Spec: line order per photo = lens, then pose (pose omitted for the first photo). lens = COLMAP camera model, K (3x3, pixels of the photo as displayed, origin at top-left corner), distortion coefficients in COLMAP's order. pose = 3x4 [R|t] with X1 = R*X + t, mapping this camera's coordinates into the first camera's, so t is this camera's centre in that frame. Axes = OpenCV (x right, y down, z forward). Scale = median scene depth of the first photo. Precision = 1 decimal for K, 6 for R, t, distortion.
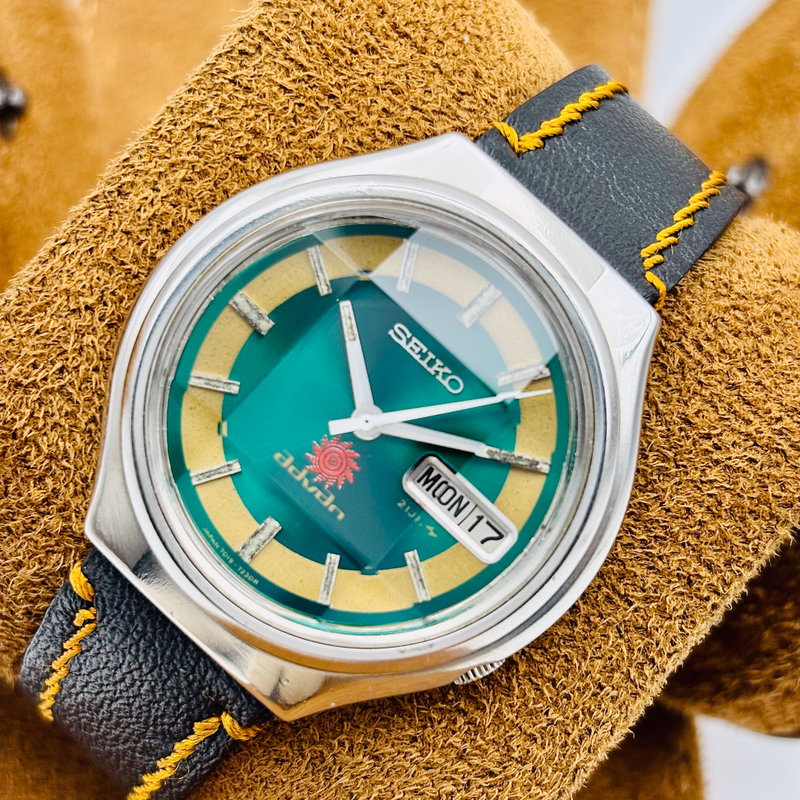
lens RADIAL K [[1694.2, 0, 400.0], [0, 1694.2, 400.0], [0, 0, 1]] dist [0.069756, -0.124435]
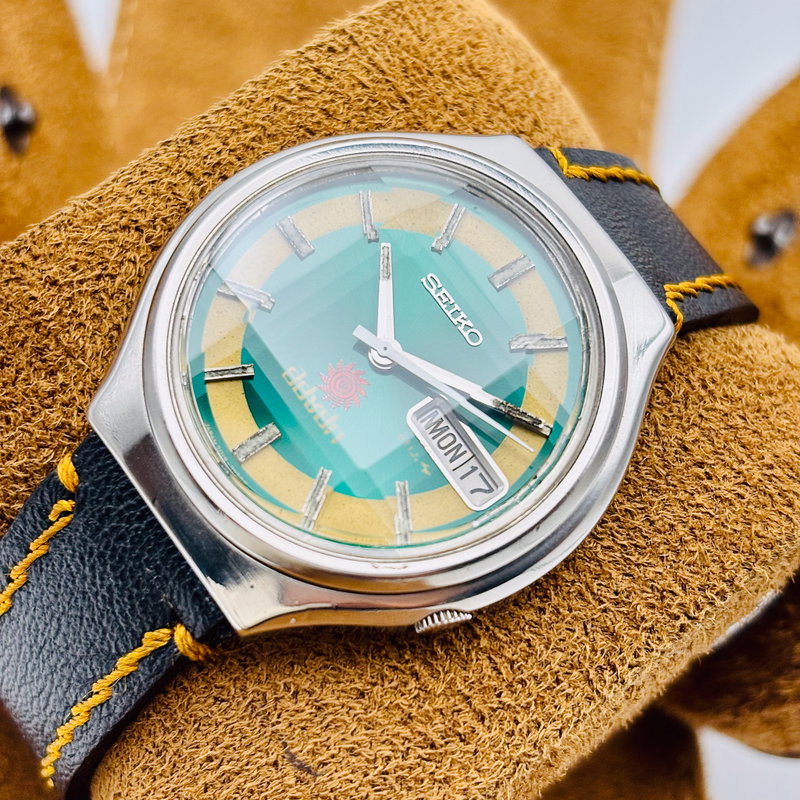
lens RADIAL K [[1694.2, 0, 400.0], [0, 1694.2, 400.0], [0, 0, 1]] dist [0.069756, -0.124435]
pose [[0.979390, 0.201974, -0.001184, -0.003085], [-0.194327, 0.940676, -0.278146, 0.305513], [-0.055065, 0.272643, 0.960538, 0.015798]]
